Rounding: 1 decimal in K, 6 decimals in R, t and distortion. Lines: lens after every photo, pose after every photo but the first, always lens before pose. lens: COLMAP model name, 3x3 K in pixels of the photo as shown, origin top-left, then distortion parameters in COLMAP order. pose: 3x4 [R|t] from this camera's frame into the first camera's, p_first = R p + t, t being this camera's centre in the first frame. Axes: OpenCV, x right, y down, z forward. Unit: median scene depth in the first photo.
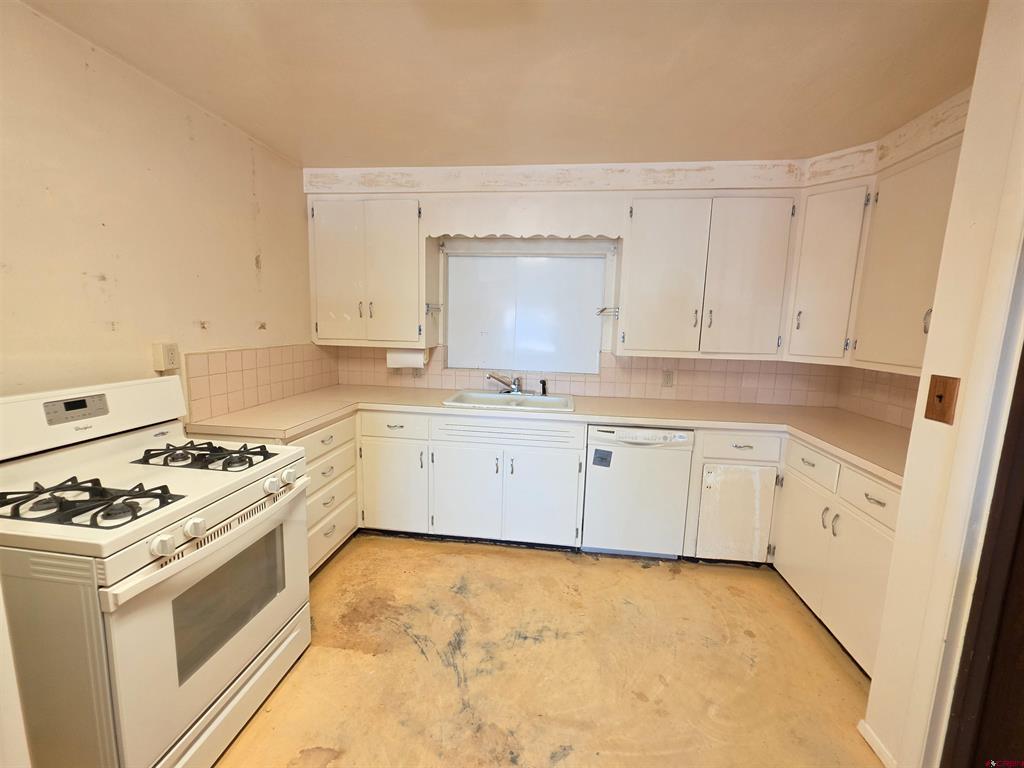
lens RADIAL K [[411.9, 0, 514.2], [0, 411.9, 376.8], [0, 0, 1]] dist [-0.003810, 0.000147]
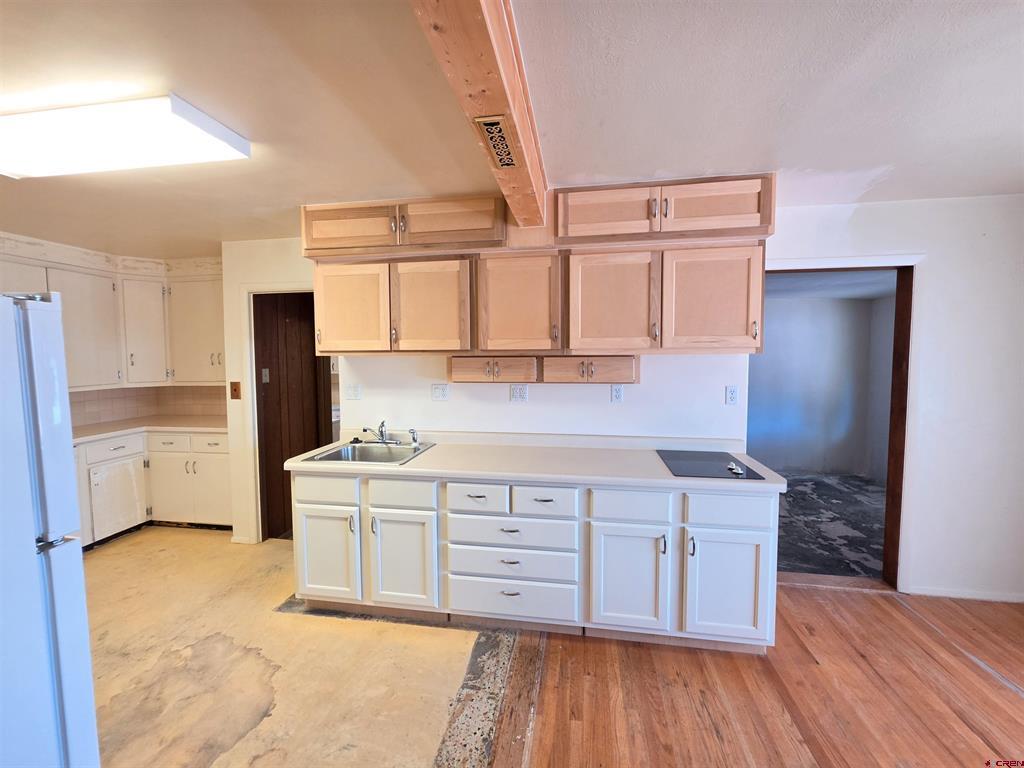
lens RADIAL K [[411.9, 0, 513.6], [0, 411.9, 379.7], [0, 0, 1]] dist [-0.003810, 0.000147]
pose [[0.046130, -0.084405, 0.995363, -0.803341], [0.141168, 0.986975, 0.077152, 0.017957], [-0.988910, 0.136955, 0.057445, -0.497096]]
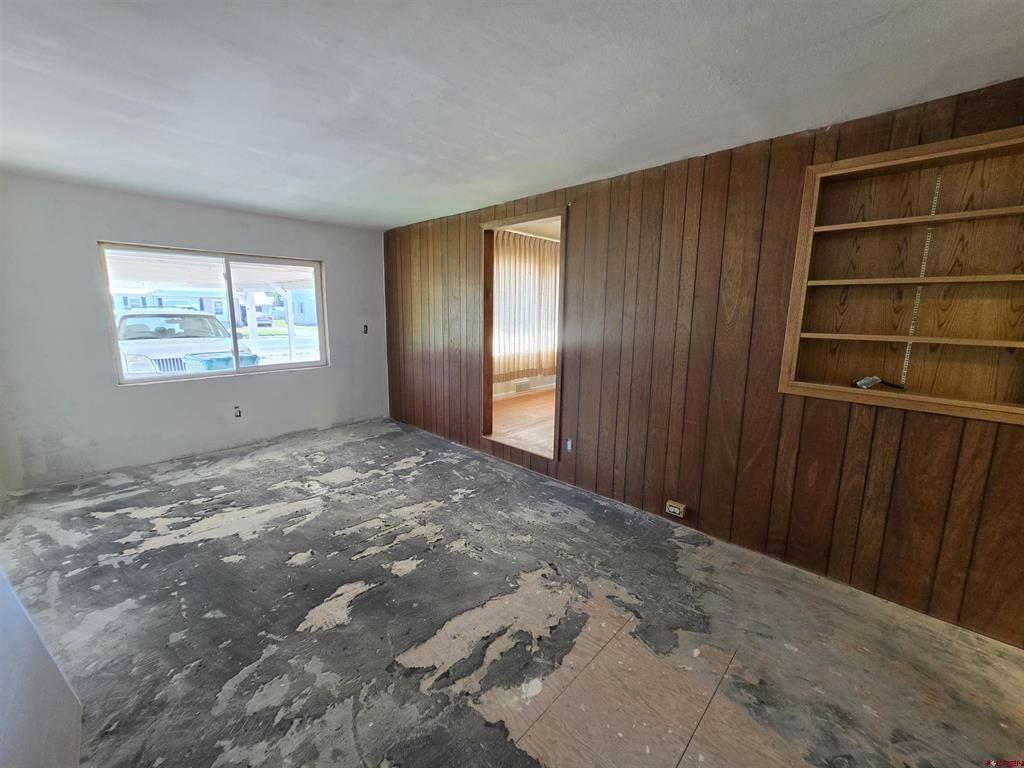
lens RADIAL K [[411.9, 0, 511.7], [0, 411.9, 380.1], [0, 0, 1]] dist [-0.003810, 0.000147]
pose [[-0.598709, 0.103804, -0.794212, 1.433562], [-0.133832, 0.964662, 0.226970, 0.138391], [0.789707, 0.242180, -0.563660, -0.347282]]
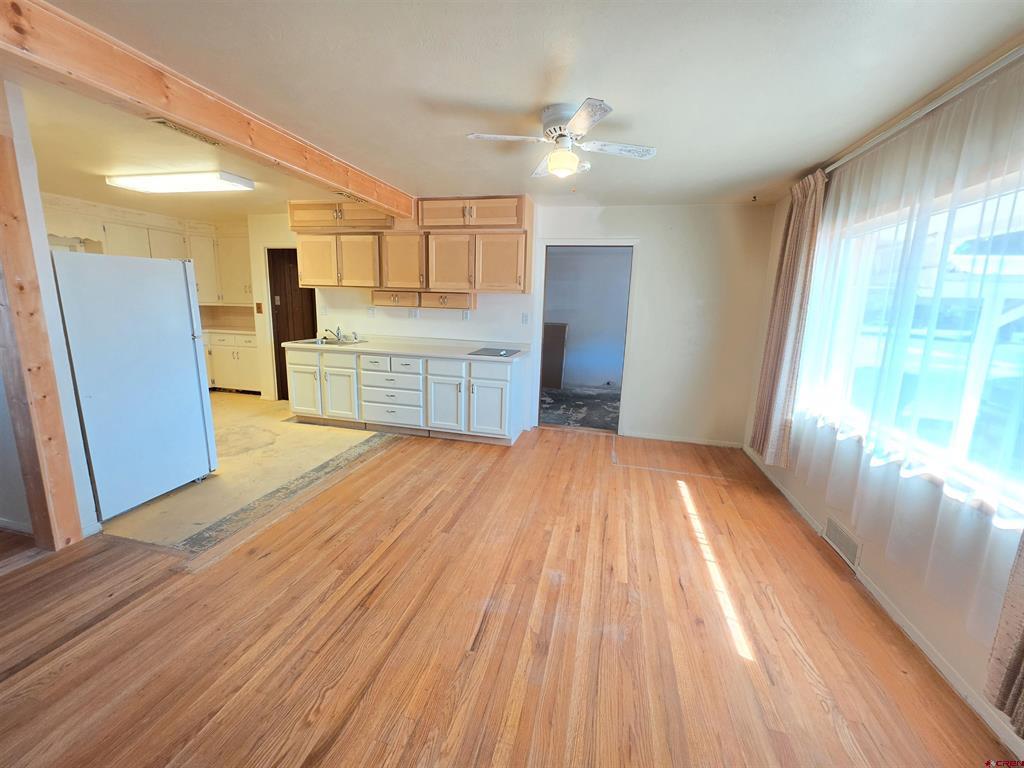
lens RADIAL K [[411.9, 0, 515.4], [0, 411.9, 382.1], [0, 0, 1]] dist [-0.003810, 0.000147]
pose [[0.118605, -0.208630, 0.970776, -1.636482], [0.105233, 0.974812, 0.196640, 0.131775], [-0.987349, 0.078835, 0.137573, -1.198971]]
